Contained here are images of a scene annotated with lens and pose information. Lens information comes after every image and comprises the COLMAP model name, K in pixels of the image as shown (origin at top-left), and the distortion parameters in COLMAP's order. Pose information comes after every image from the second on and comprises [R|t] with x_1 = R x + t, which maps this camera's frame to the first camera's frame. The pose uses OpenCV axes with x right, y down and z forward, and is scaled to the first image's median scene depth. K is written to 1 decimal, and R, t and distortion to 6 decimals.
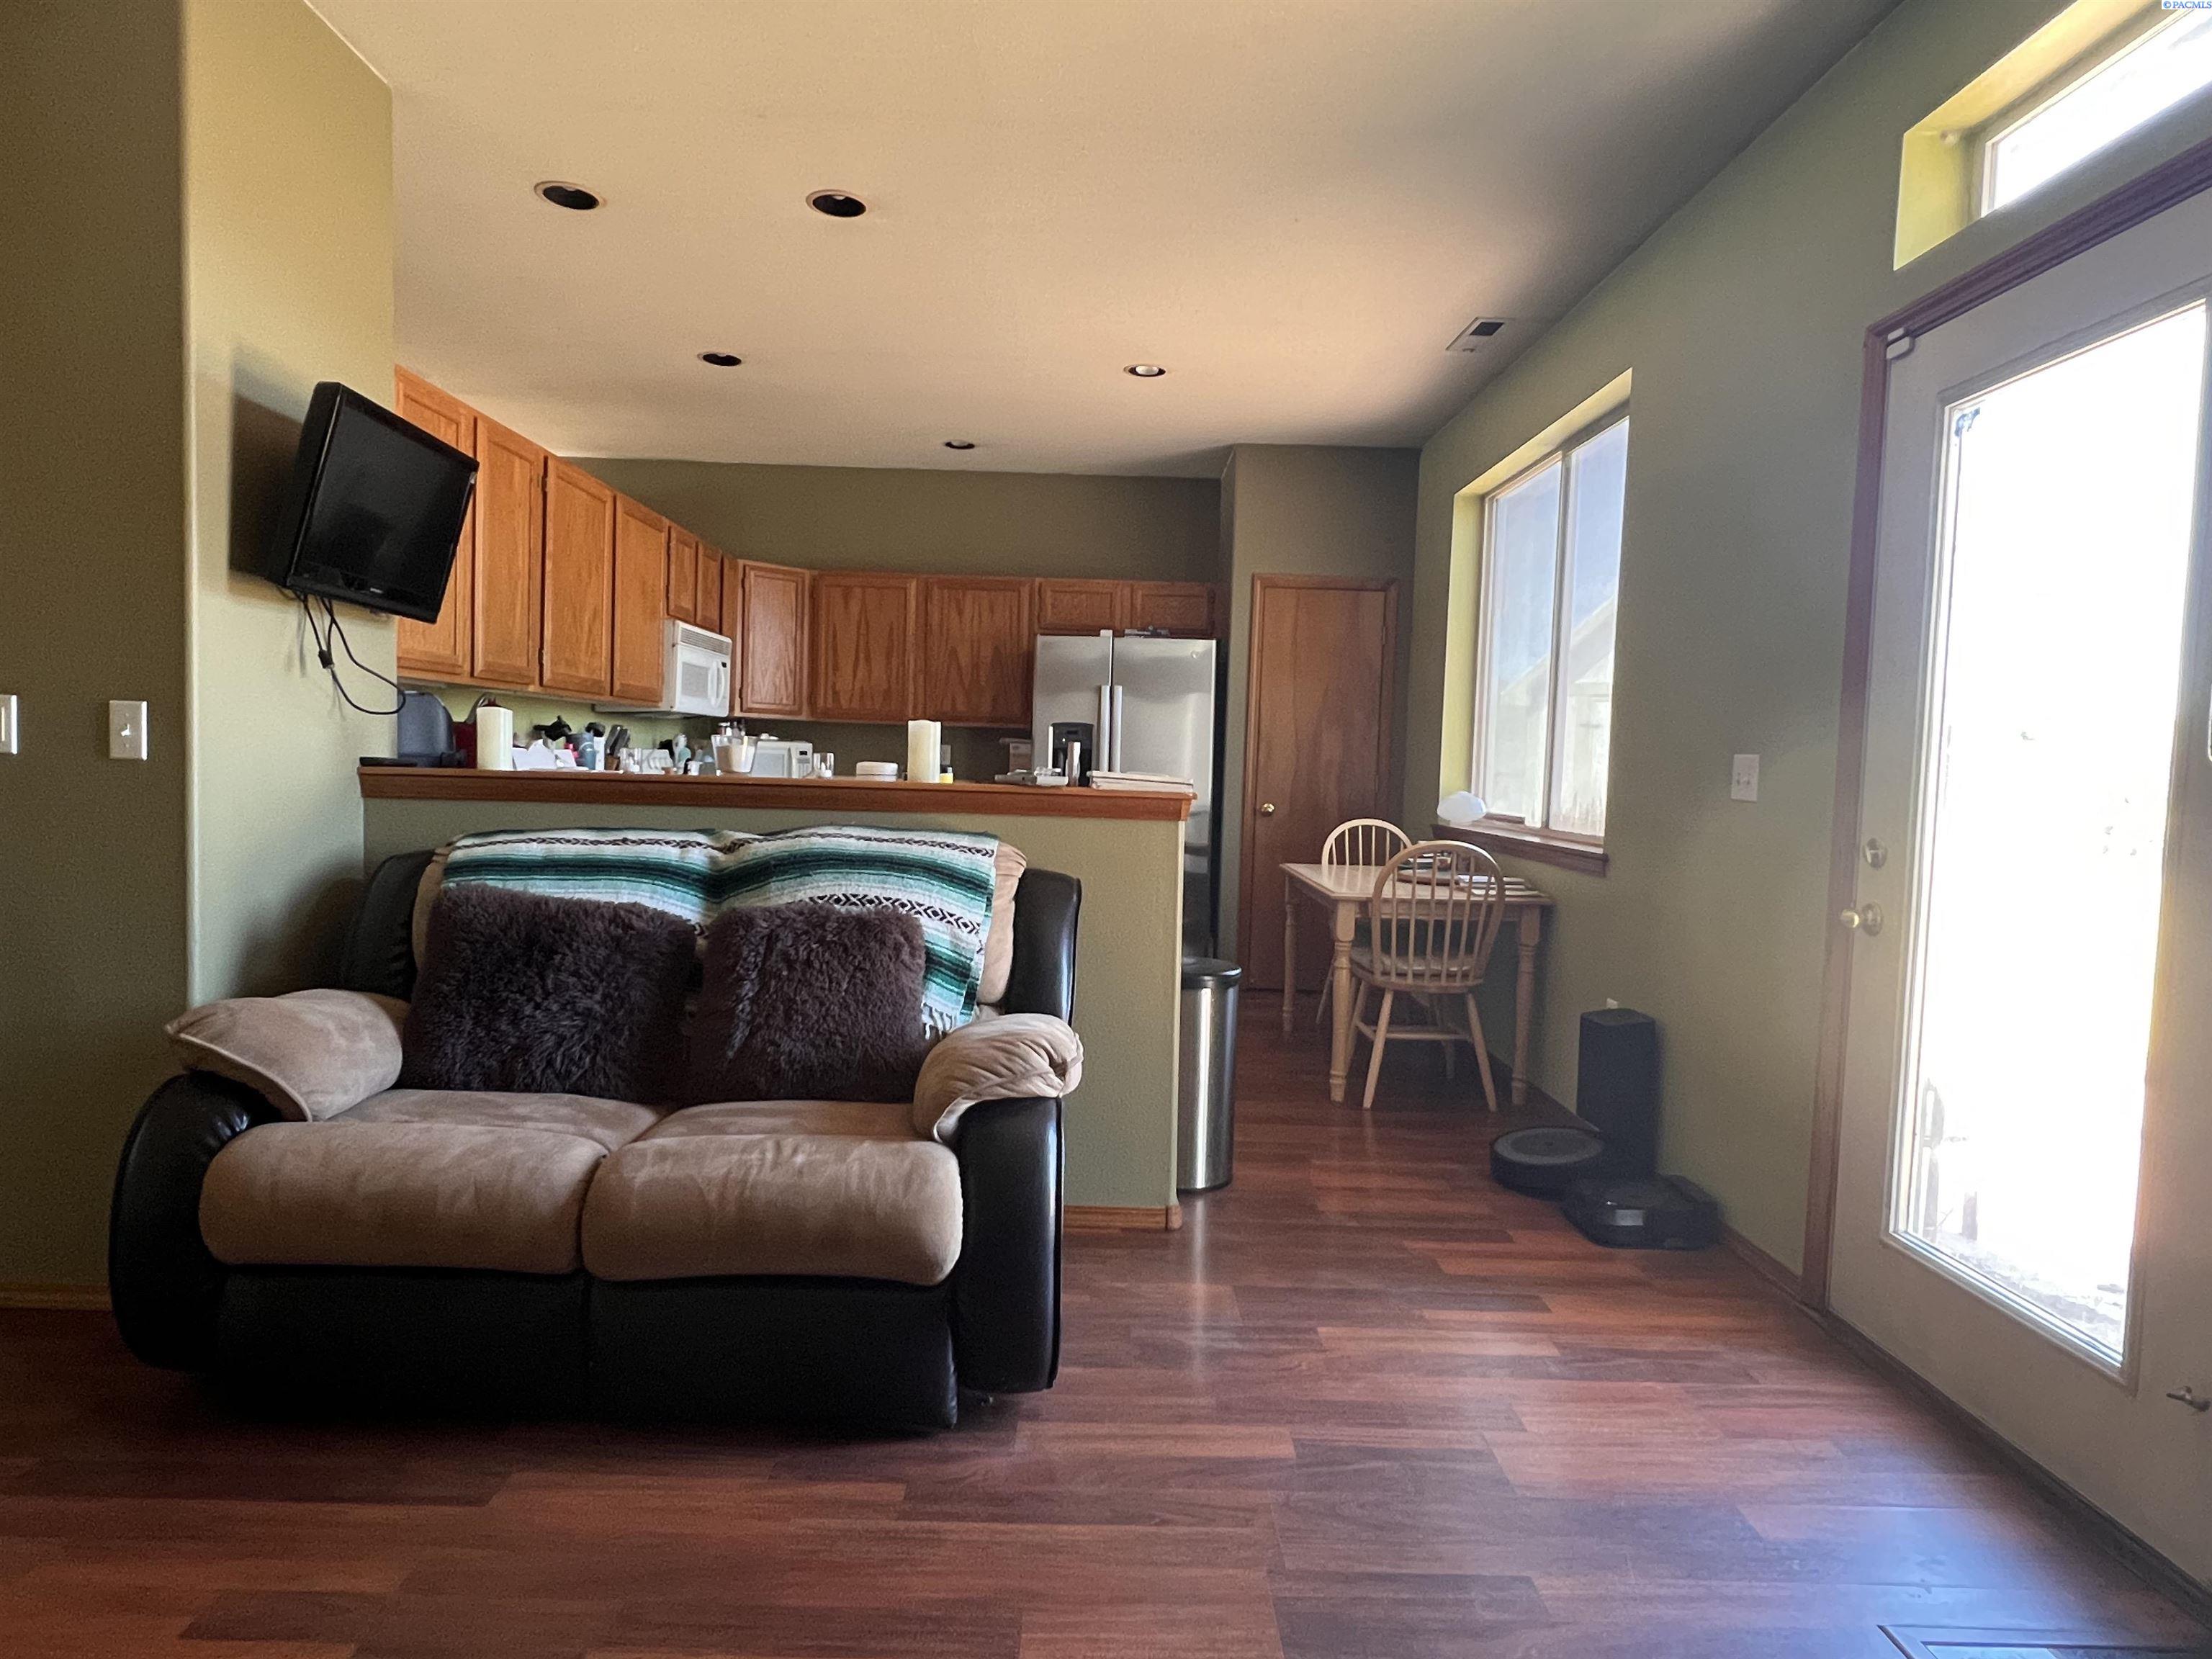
lens RADIAL K [[1233.6, 0, 1101.9], [0, 1233.6, 829.8], [0, 0, 1]] dist [-0.000488, 0.000011]
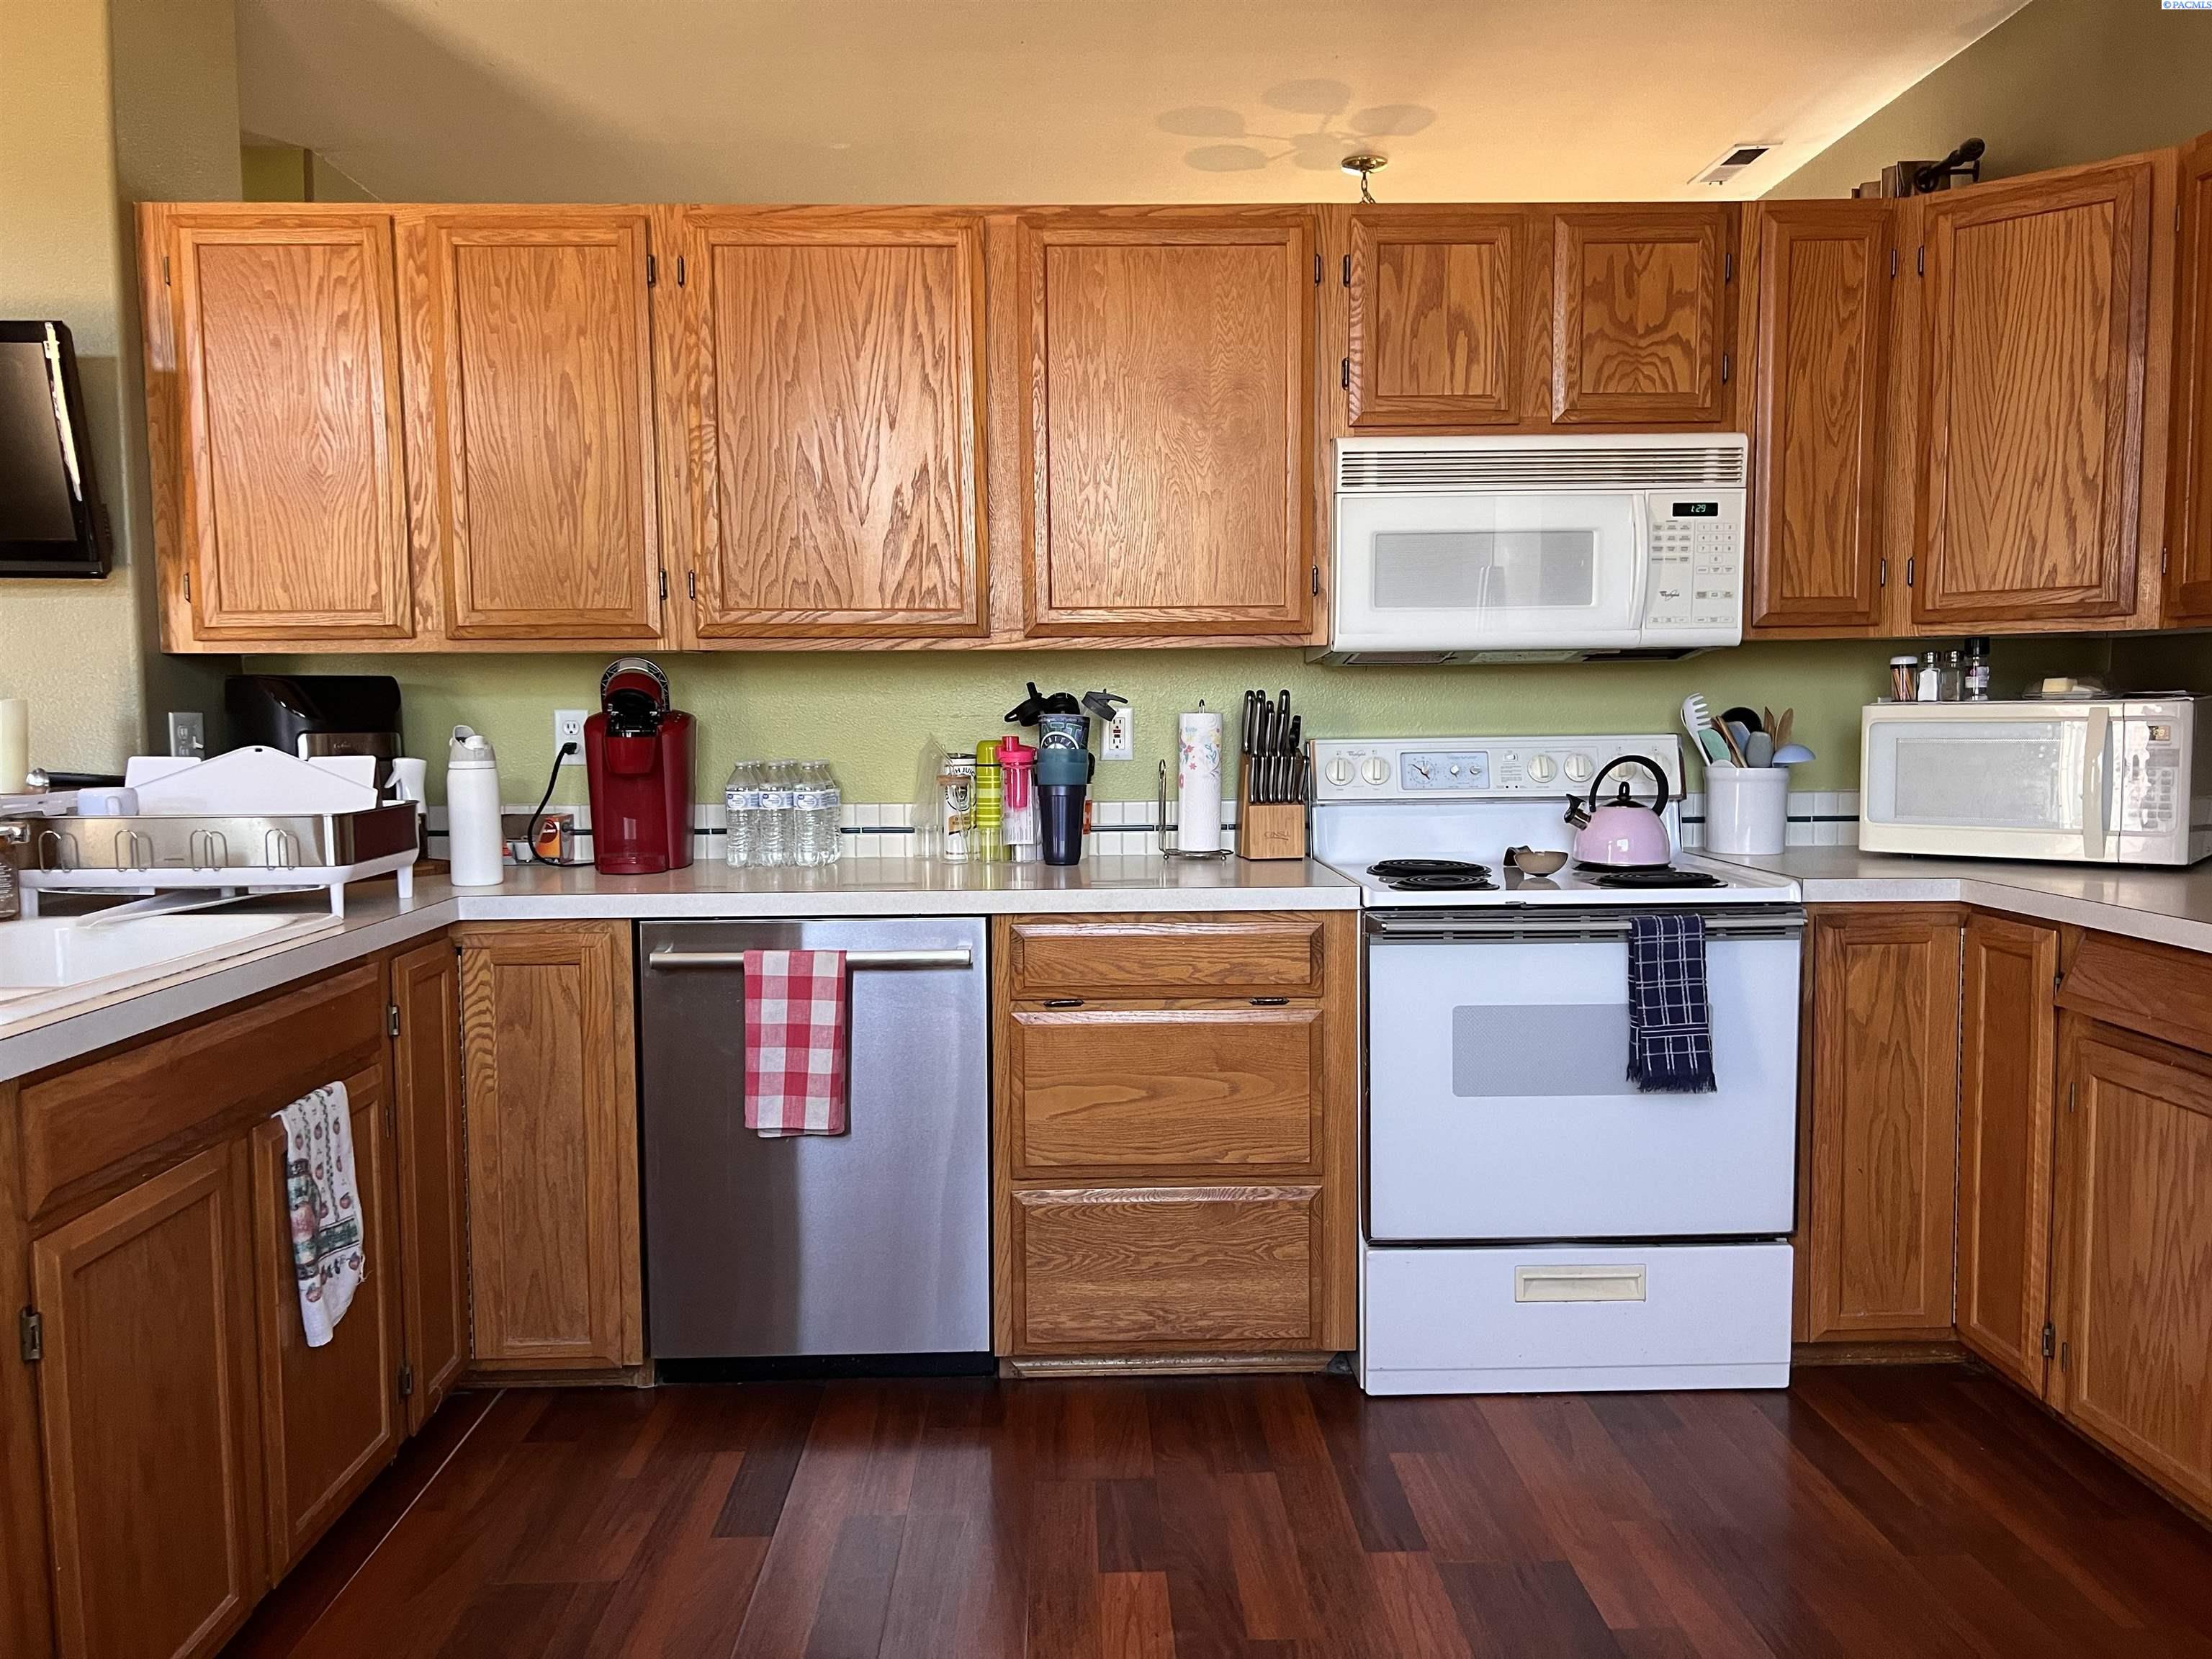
lens RADIAL K [[1675.0, 0, 1094.5], [0, 1675.0, 832.4], [0, 0, 1]] dist [0.019879, -0.009781]
pose [[0.004190, 0.043153, -0.999060, 0.195222], [-0.046391, 0.998001, 0.042913, -0.043672], [0.998915, 0.046167, 0.006184, 0.739007]]
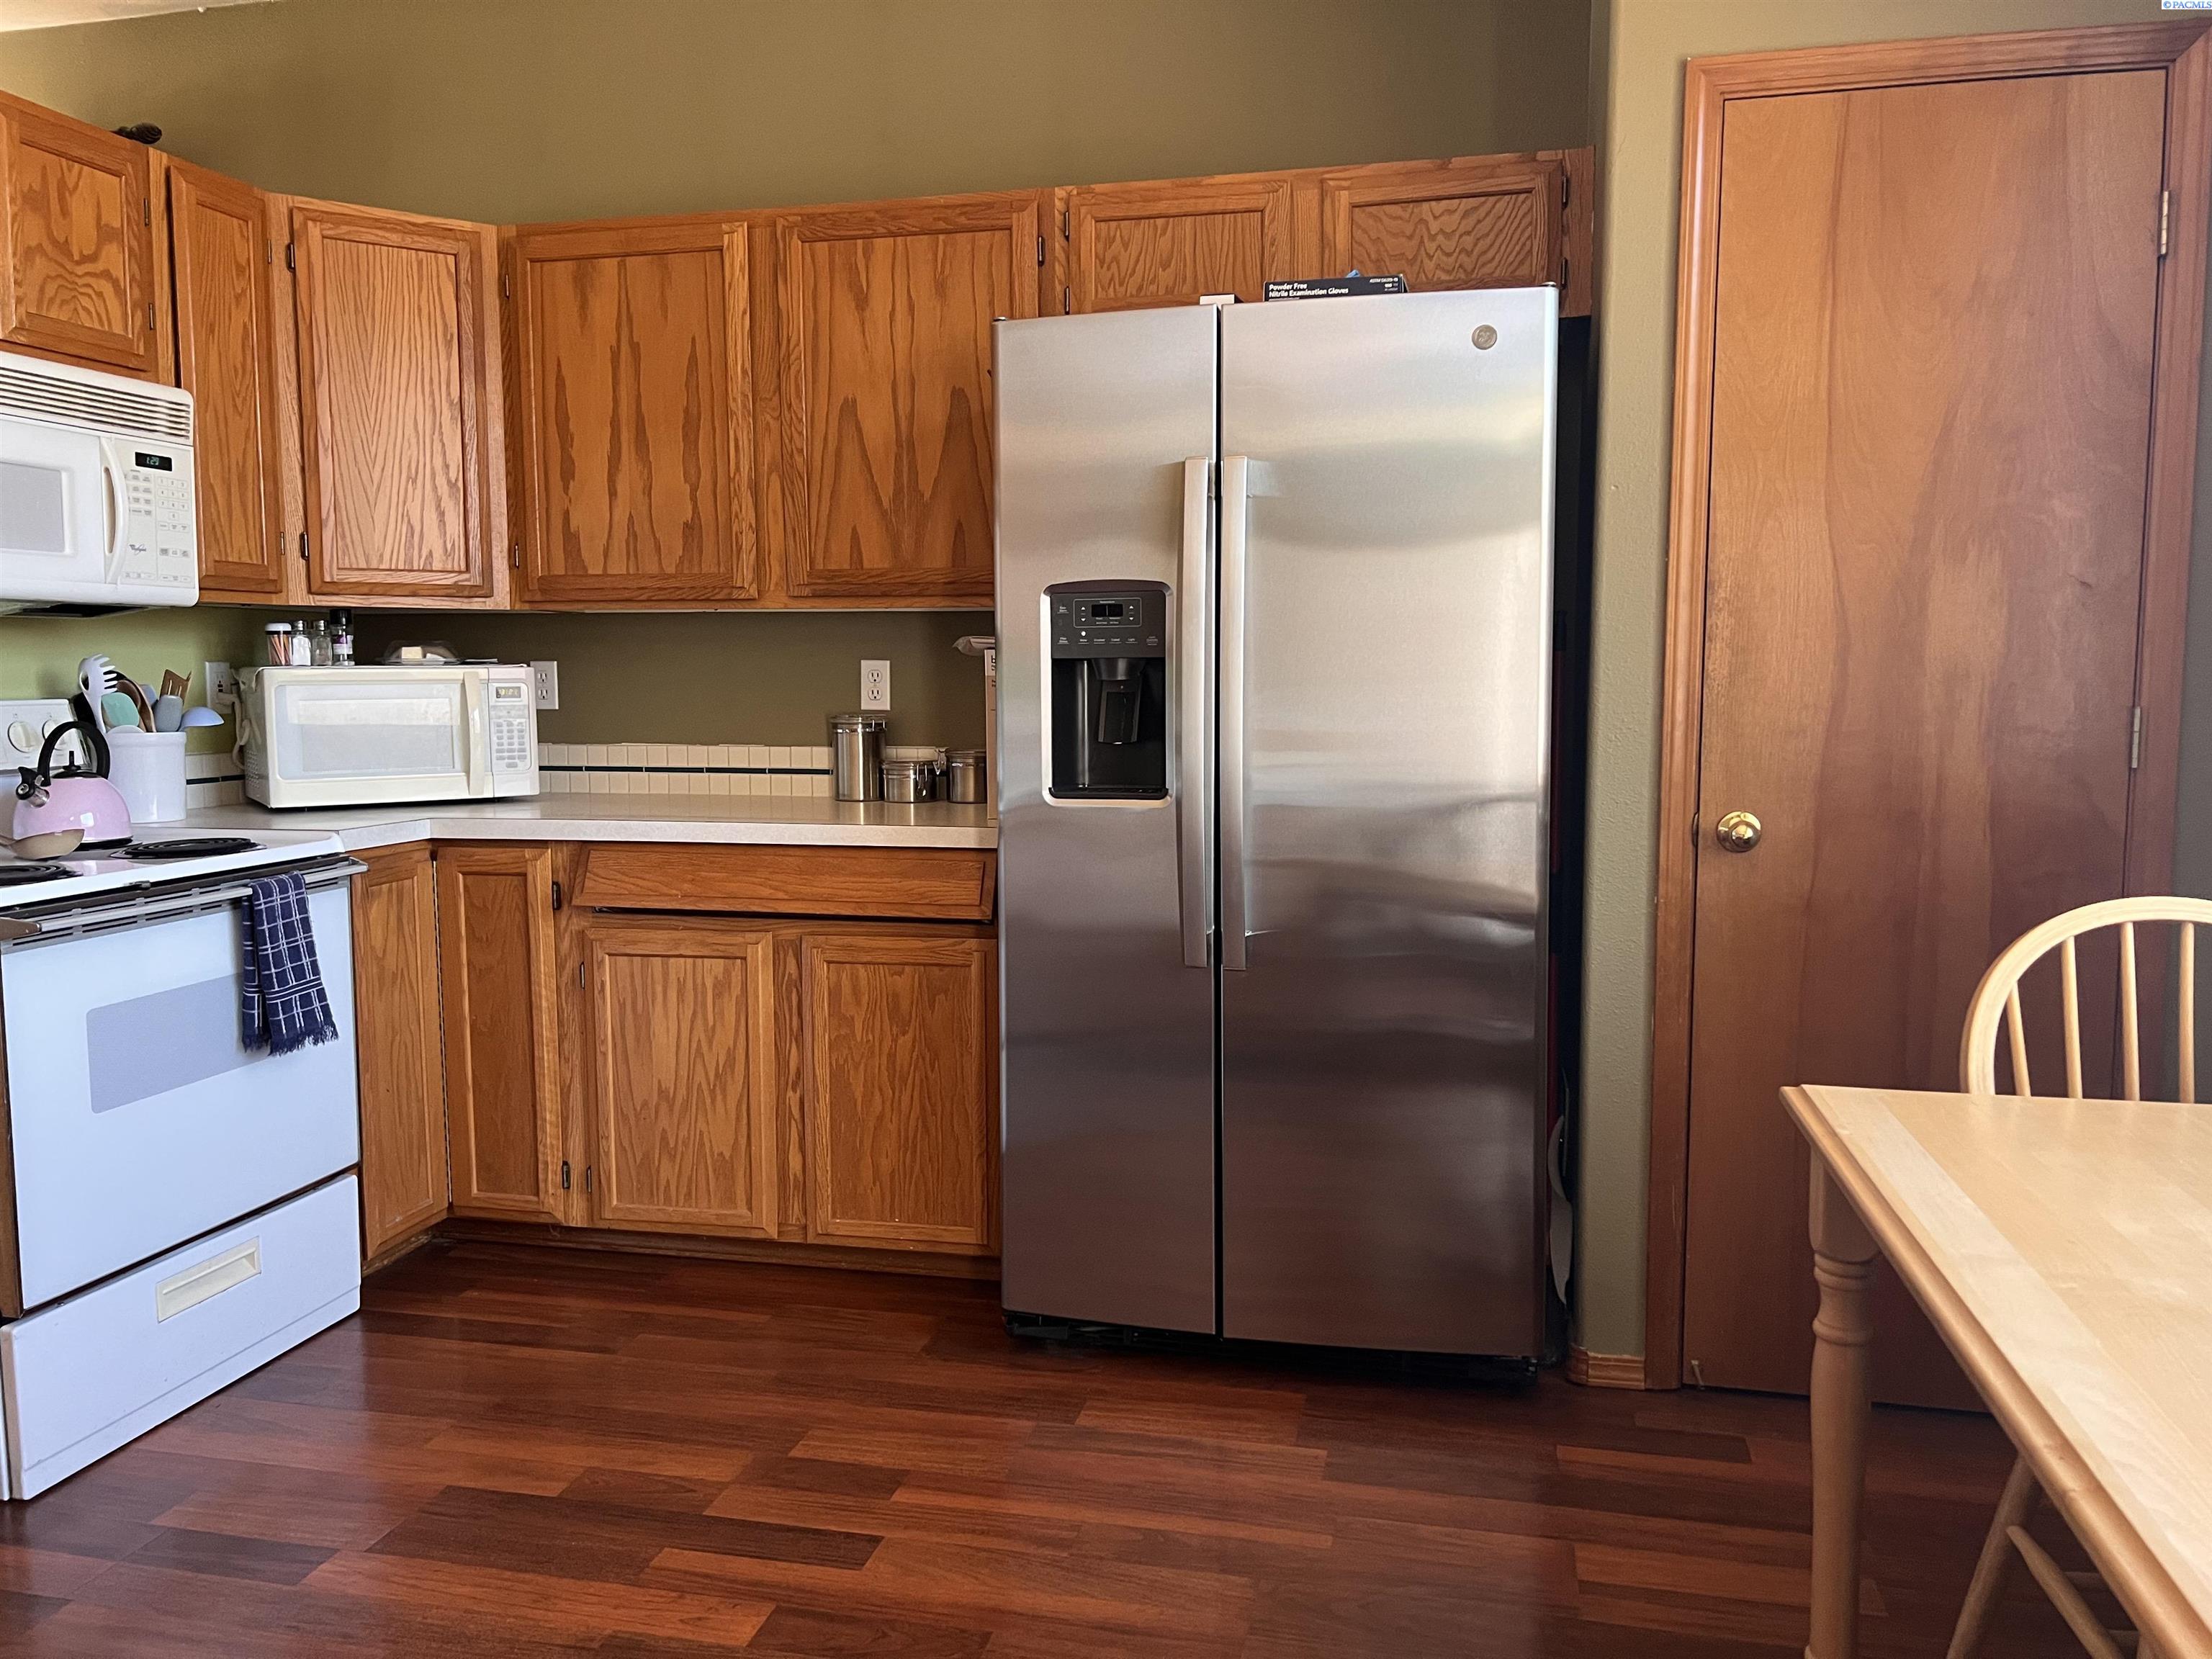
lens RADIAL K [[1675.0, 0, 1104.9], [0, 1675.0, 818.1], [0, 0, 1]] dist [0.019879, -0.009781]
pose [[0.971046, -0.015076, -0.238418, 0.076343], [0.022107, 0.999395, 0.026842, -0.032580], [0.237869, -0.031336, 0.970792, 0.525782]]
